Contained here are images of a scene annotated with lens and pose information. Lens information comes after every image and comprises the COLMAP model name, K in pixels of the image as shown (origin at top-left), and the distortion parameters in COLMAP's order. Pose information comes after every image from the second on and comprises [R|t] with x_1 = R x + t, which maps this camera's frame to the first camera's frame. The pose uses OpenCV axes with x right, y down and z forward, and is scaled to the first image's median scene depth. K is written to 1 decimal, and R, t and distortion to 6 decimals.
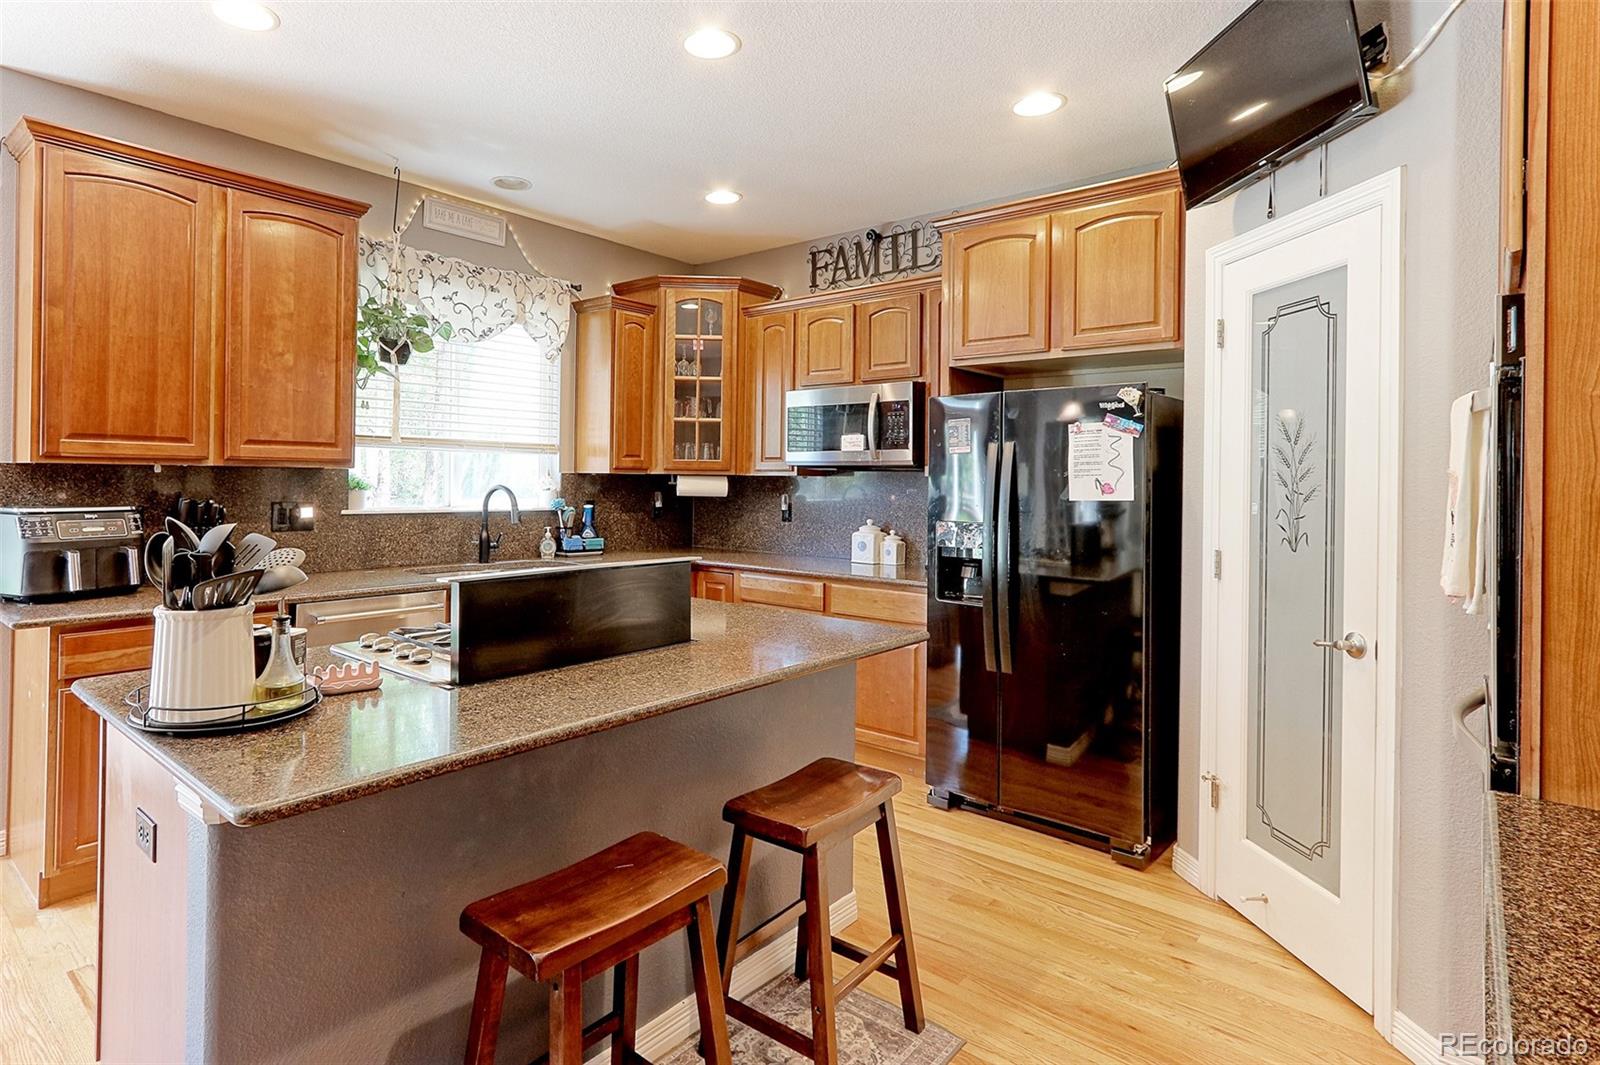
lens RADIAL K [[830.0, 0, 732.1], [0, 830.0, 473.1], [0, 0, 1]] dist [0.000868, 0.000285]
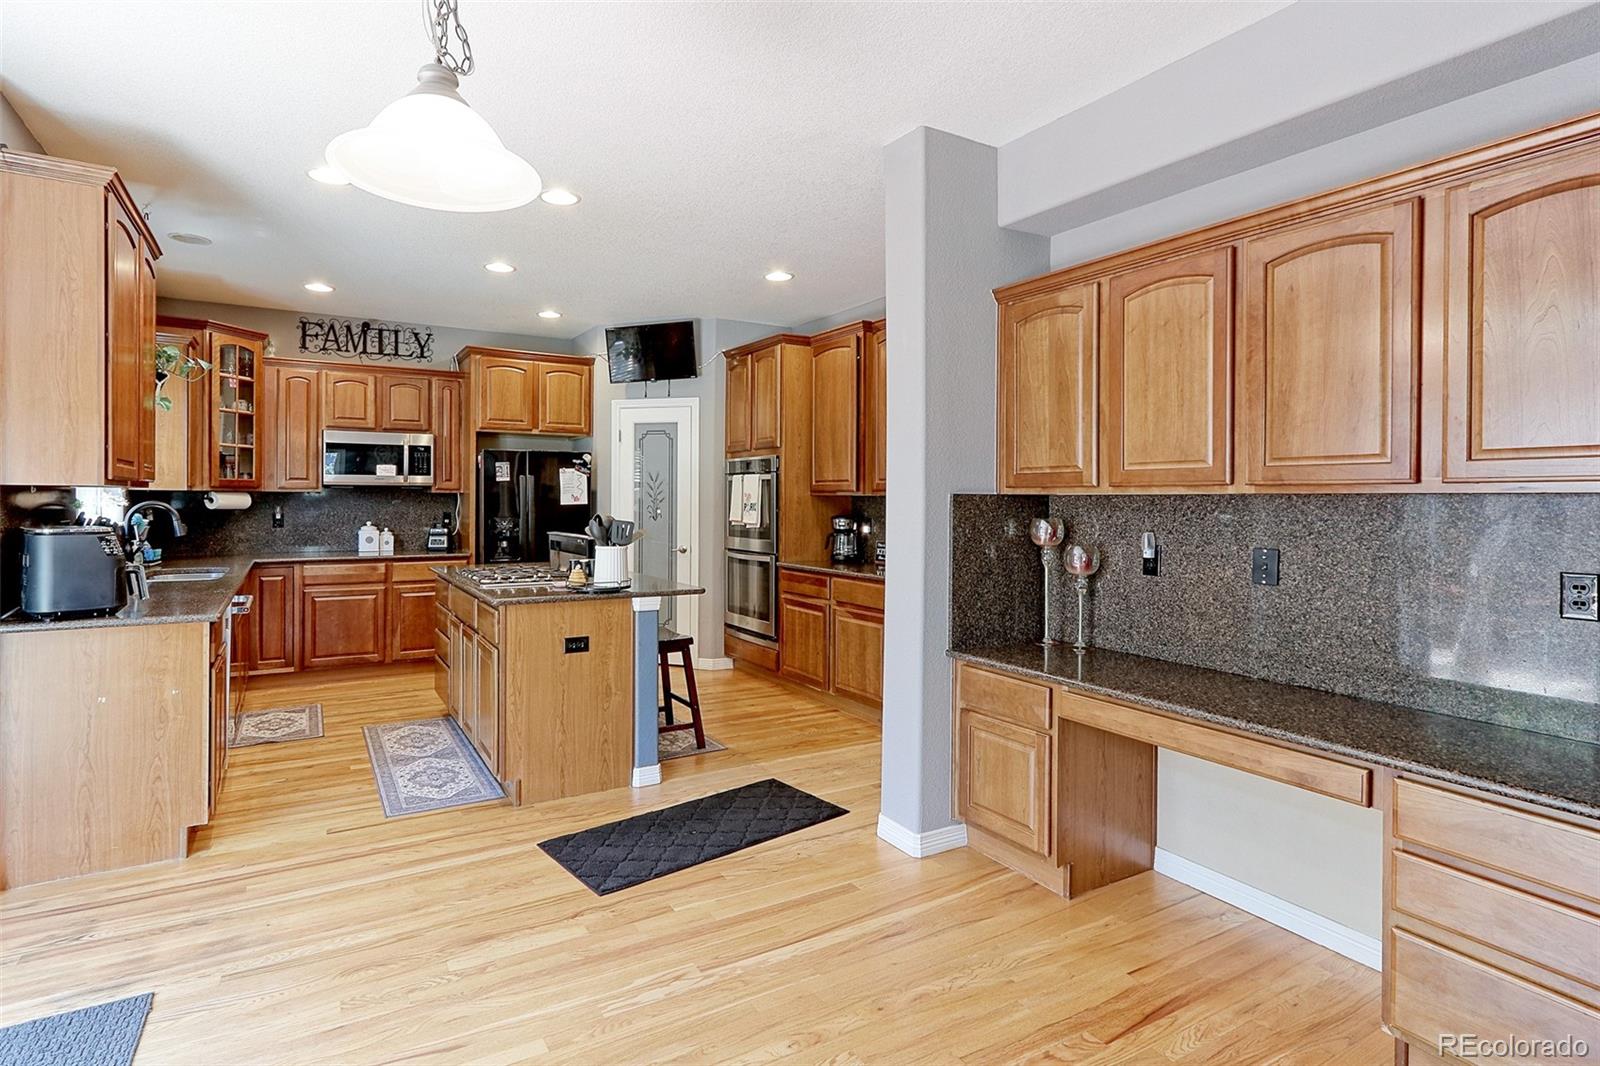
lens RADIAL K [[778.2, 0, 736.3], [0, 778.2, 502.1], [0, 0, 1]] dist [-0.004274, 0.003115]
pose [[0.331530, -0.014881, 0.943327, -0.922531], [-0.008434, 0.999789, 0.018736, -0.009859], [-0.943407, -0.014168, 0.331335, -0.065537]]
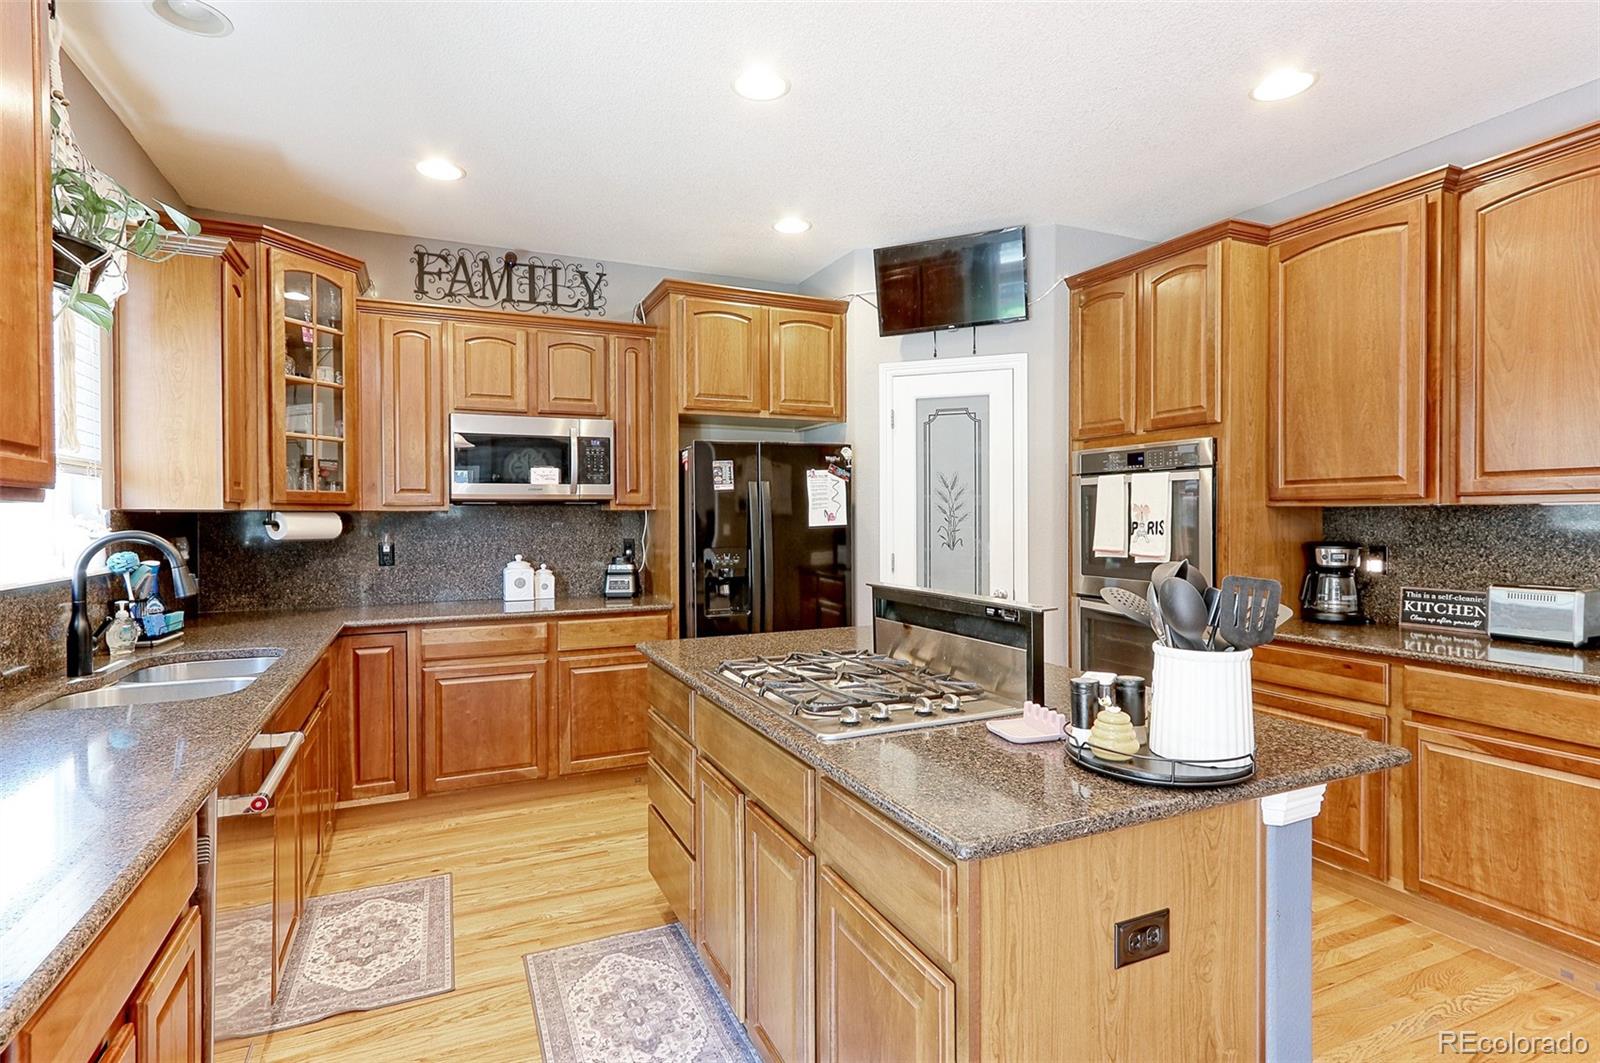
lens RADIAL K [[778.2, 0, 787.4], [0, 778.2, 524.5], [0, 0, 1]] dist [-0.004274, 0.003115]
pose [[0.413986, -0.024559, 0.909952, -0.534832], [0.003267, 0.999670, 0.025494, -0.001859], [-0.910277, -0.007581, 0.413929, 0.343858]]
